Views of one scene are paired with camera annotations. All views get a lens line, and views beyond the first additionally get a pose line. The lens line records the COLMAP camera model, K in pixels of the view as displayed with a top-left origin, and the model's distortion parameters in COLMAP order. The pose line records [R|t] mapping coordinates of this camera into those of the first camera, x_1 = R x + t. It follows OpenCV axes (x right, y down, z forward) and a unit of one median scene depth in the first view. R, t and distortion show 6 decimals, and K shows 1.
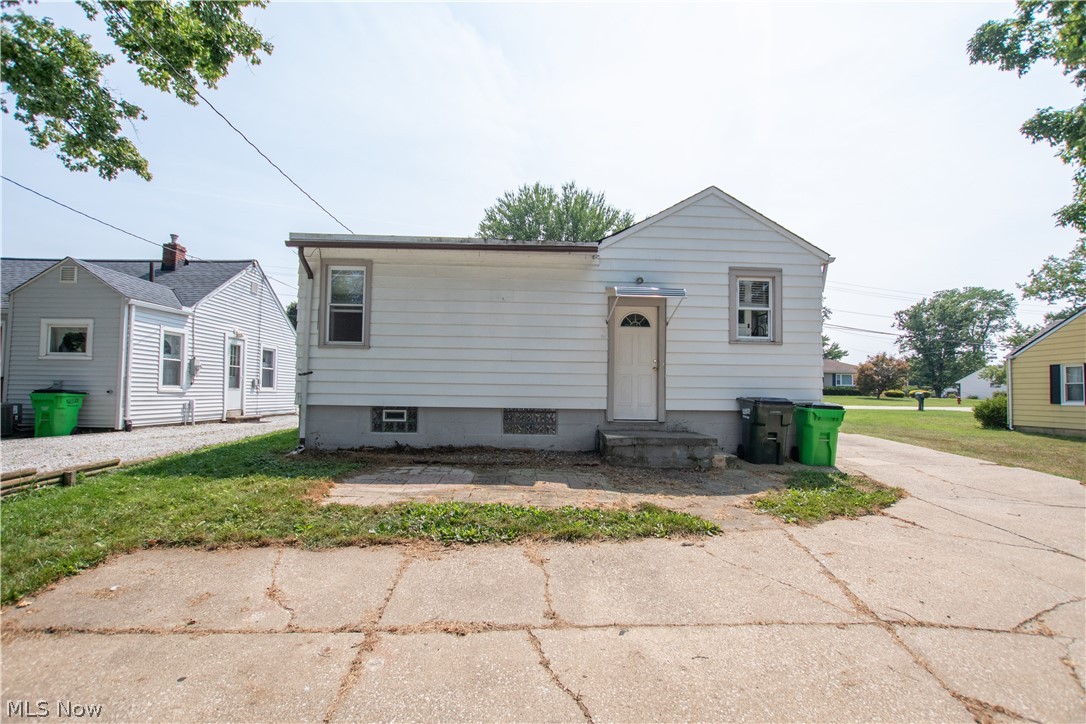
lens RADIAL K [[501.5, 0, 540.6], [0, 501.5, 376.6], [0, 0, 1]] dist [-0.035244, 0.006031]
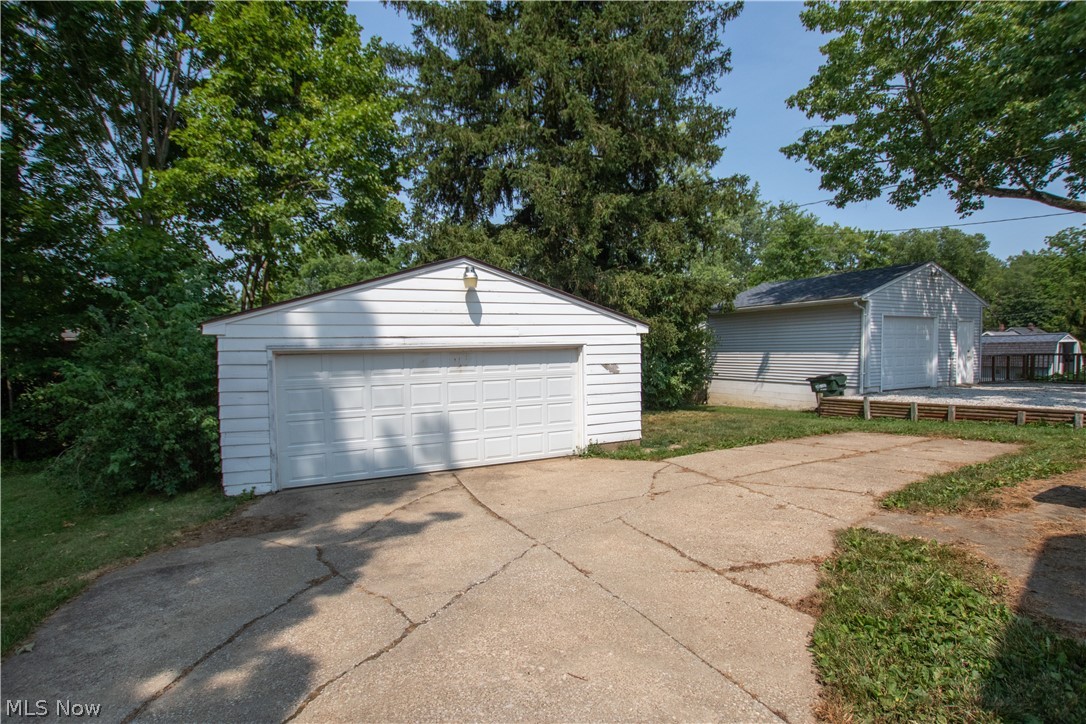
lens RADIAL K [[501.5, 0, 540.6], [0, 501.5, 376.6], [0, 0, 1]] dist [-0.035244, 0.006031]
pose [[-0.920905, 0.020162, -0.389265, 0.759779], [0.014948, 0.999753, 0.016417, 0.010575], [0.389500, 0.009300, -0.920979, 0.904574]]
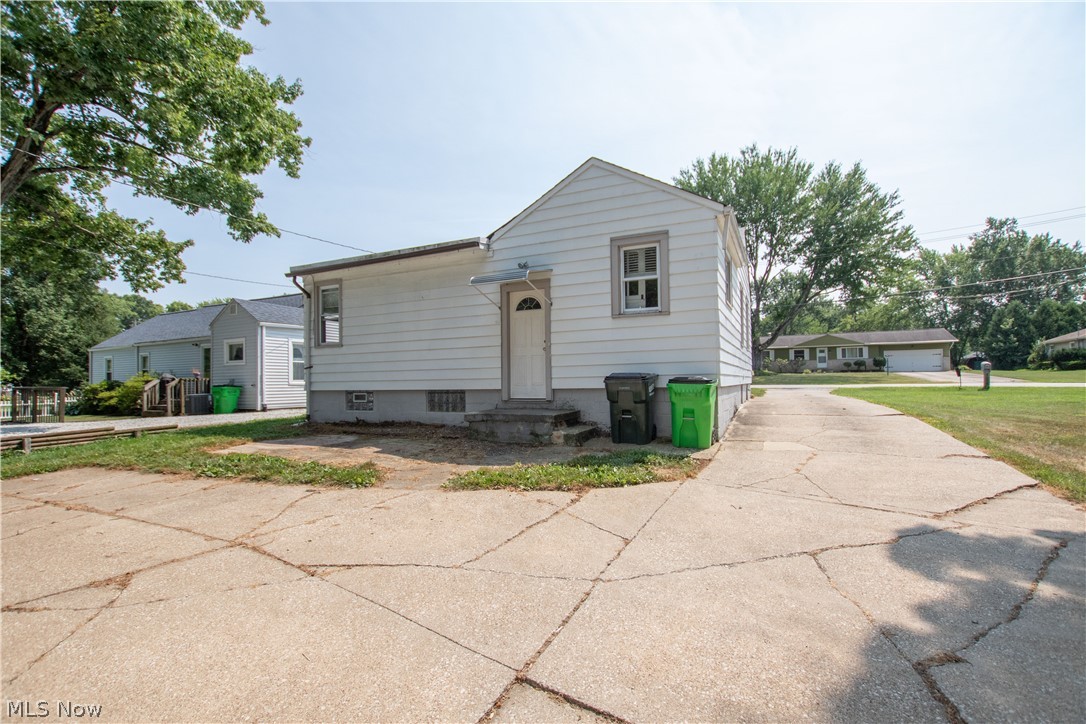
lens RADIAL K [[501.5, 0, 540.6], [0, 501.5, 376.6], [0, 0, 1]] dist [-0.035244, 0.006031]
pose [[0.882737, -0.032566, -0.468737, 0.707431], [0.042543, 0.999037, 0.010709, 0.029911], [0.467937, -0.029394, 0.883273, 0.083325]]
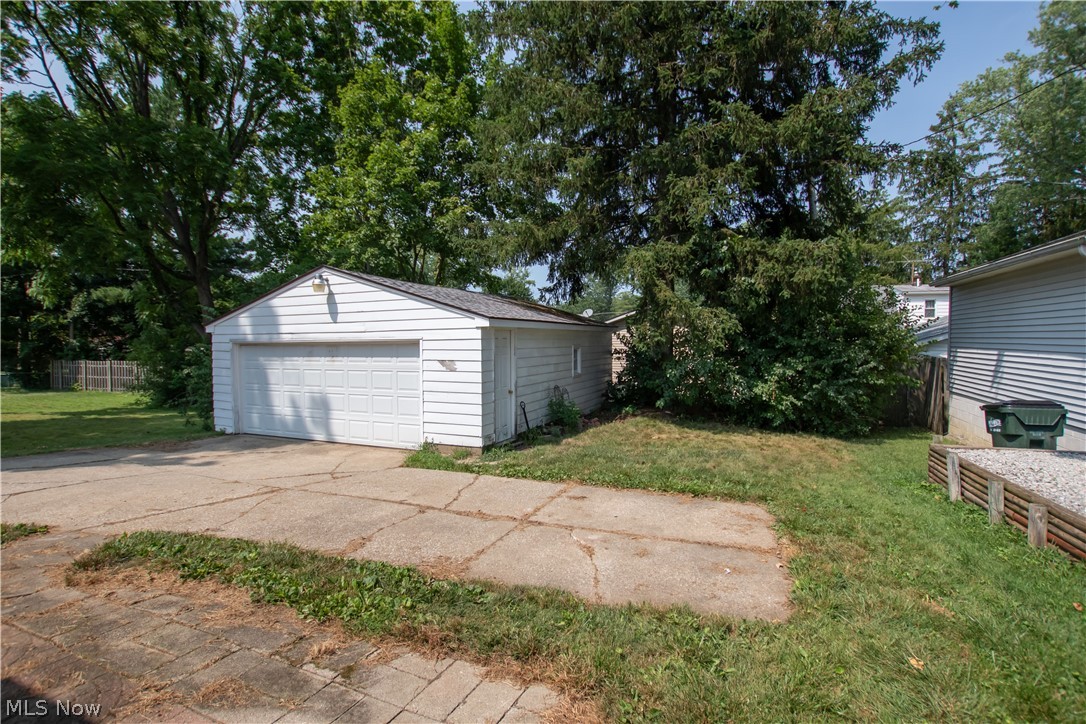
lens RADIAL K [[514.7, 0, 543.0], [0, 514.7, 362.0], [0, 0, 1]] dist [-0.025299, 0.000130]
pose [[-0.903037, -0.027811, 0.428663, -0.364680], [-0.021019, 0.999567, 0.020571, -0.017400], [-0.429049, 0.009566, -0.903230, 0.821767]]
